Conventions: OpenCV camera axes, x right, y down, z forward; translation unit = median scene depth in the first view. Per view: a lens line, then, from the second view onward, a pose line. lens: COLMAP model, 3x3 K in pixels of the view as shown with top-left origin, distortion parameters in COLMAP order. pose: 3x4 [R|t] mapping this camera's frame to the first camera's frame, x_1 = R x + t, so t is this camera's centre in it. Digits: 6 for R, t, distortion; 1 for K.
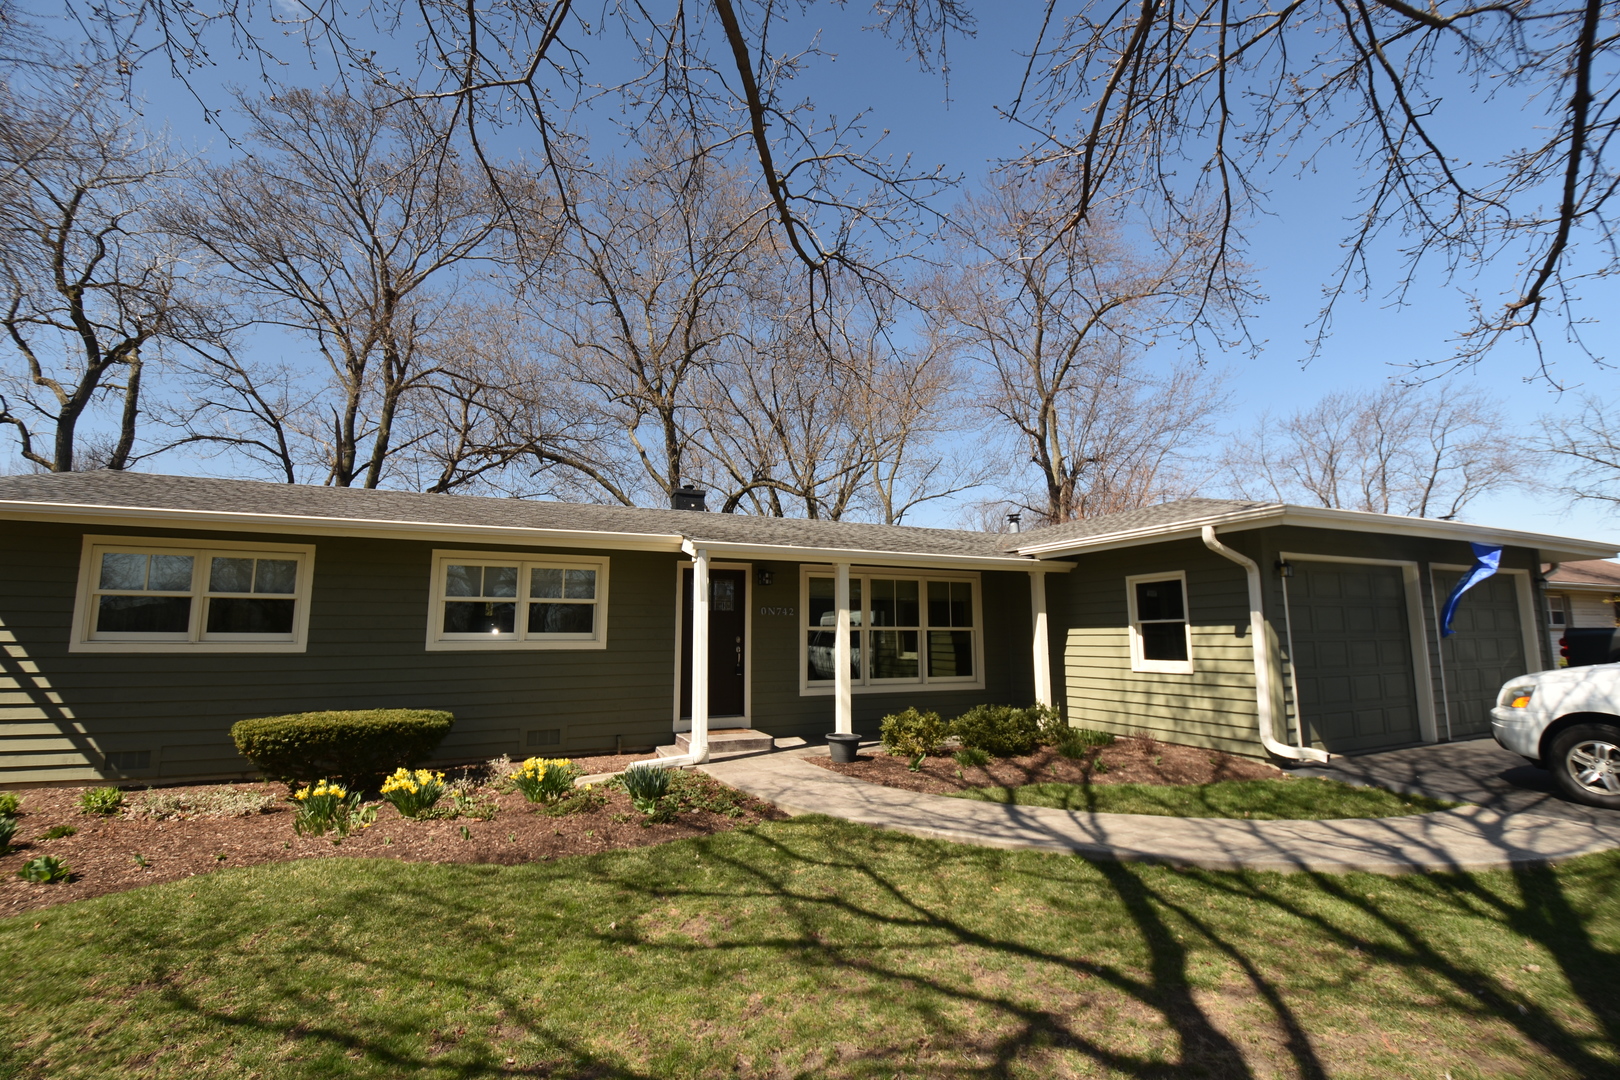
lens RADIAL K [[708.0, 0, 810.0], [0, 708.0, 540.0], [0, 0, 1]] dist [0.016928, -0.025005]
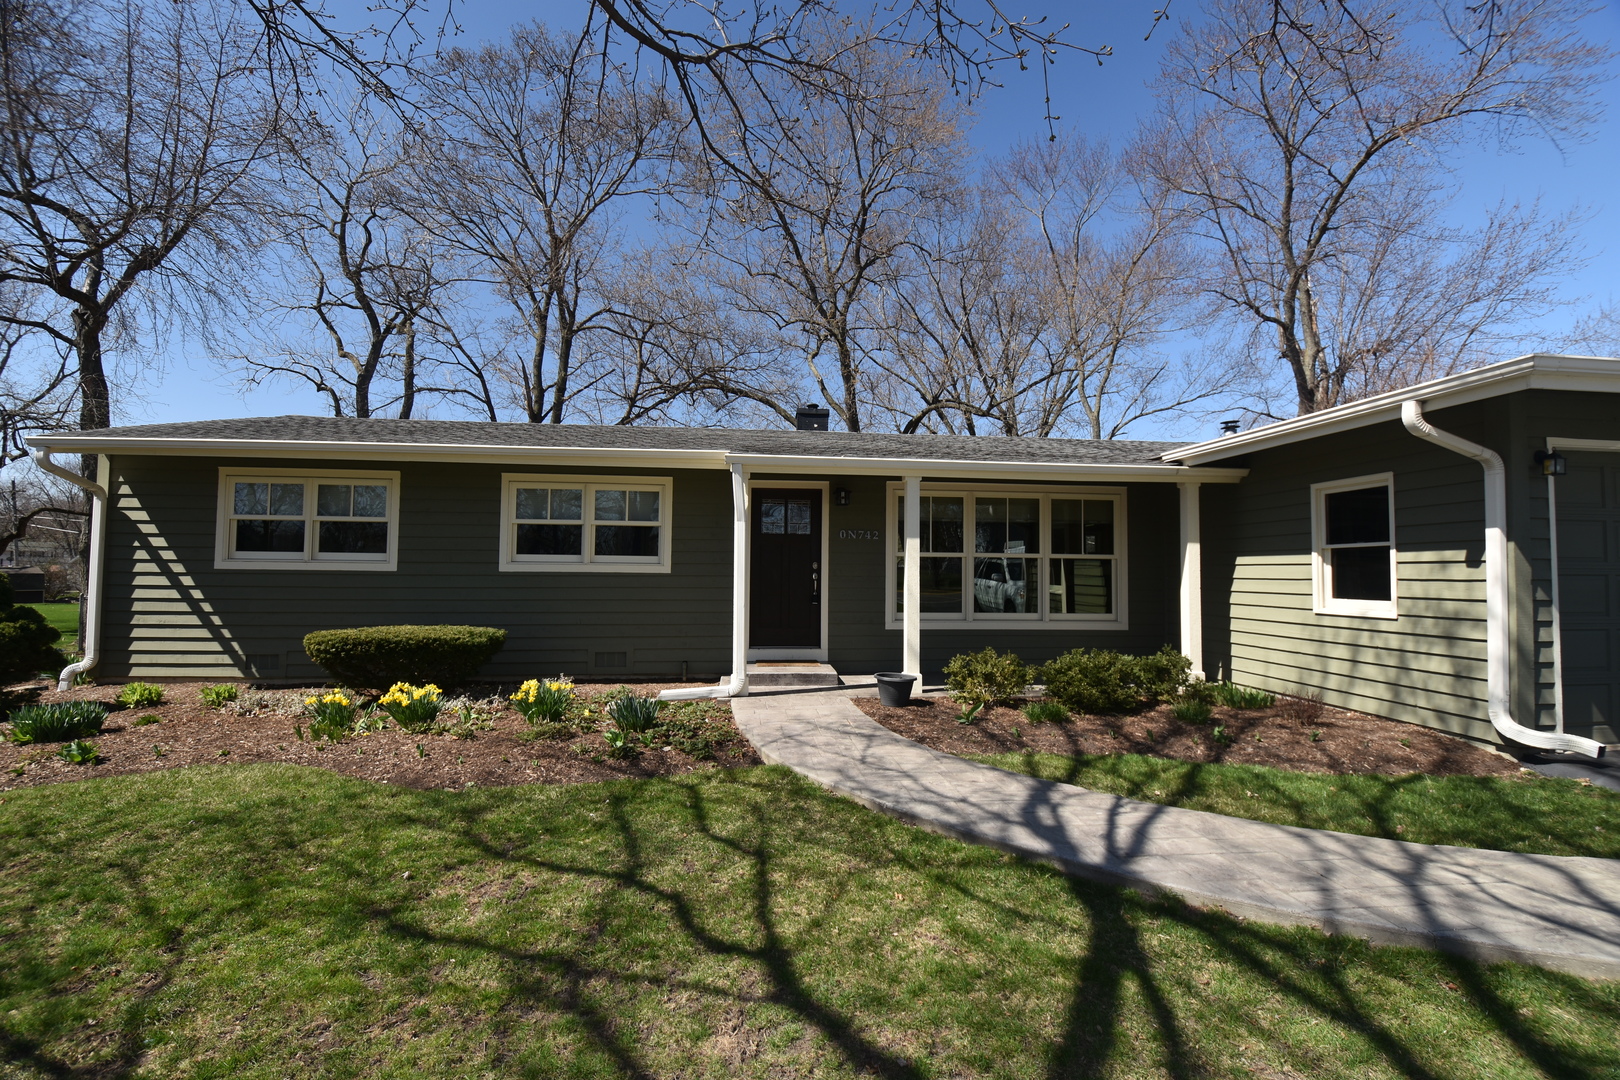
lens RADIAL K [[708.0, 0, 810.0], [0, 708.0, 540.0], [0, 0, 1]] dist [0.016928, -0.025005]
pose [[0.949040, -0.000523, -0.315155, 0.191631], [0.030051, 0.995592, 0.088842, 0.028516], [0.313719, -0.093785, 0.944873, 0.150472]]
